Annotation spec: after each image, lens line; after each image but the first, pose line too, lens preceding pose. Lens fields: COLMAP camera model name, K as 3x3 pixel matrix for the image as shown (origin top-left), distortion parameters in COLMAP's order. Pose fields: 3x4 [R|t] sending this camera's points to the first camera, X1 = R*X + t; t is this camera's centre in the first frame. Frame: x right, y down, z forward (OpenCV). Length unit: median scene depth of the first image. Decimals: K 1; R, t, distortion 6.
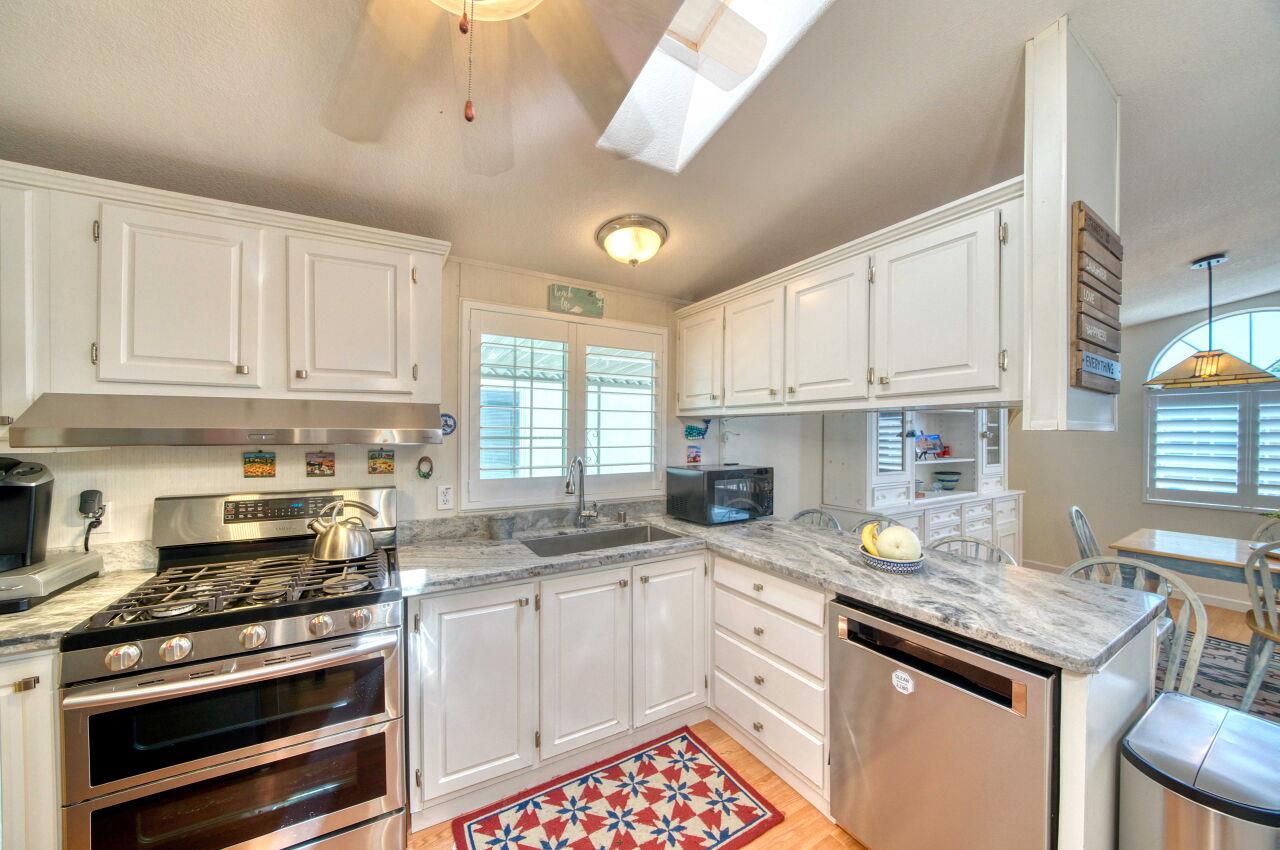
lens RADIAL K [[448.8, 0, 642.9], [0, 448.8, 438.8], [0, 0, 1]] dist [-0.023137, -0.000496]
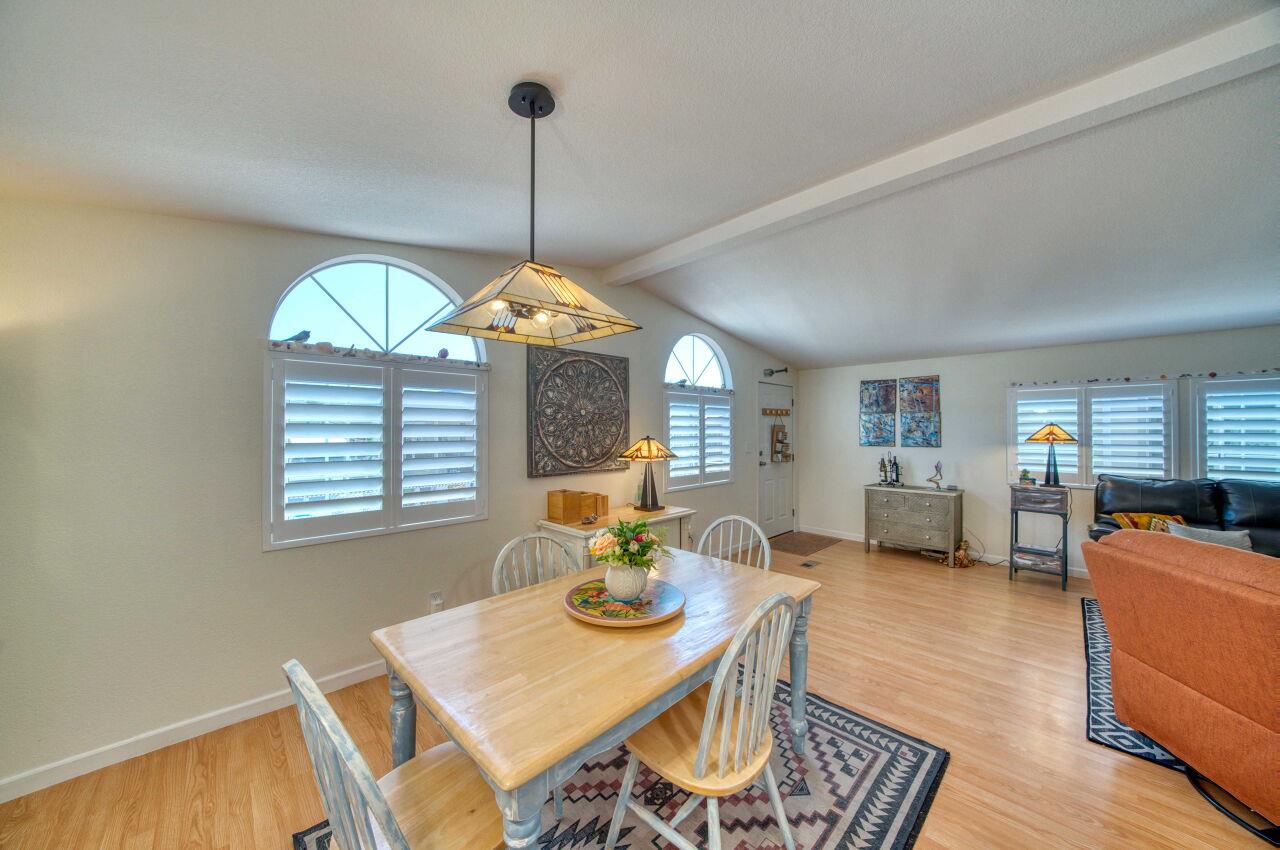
lens RADIAL K [[441.2, 0, 635.0], [0, 441.2, 420.9], [0, 0, 1]] dist [-0.017559, 0.000621]
pose [[-0.236420, 0.014486, 0.971543, 0.964275], [0.010689, 0.999867, -0.012307, -0.012126], [-0.971592, 0.007475, -0.236543, 1.275249]]
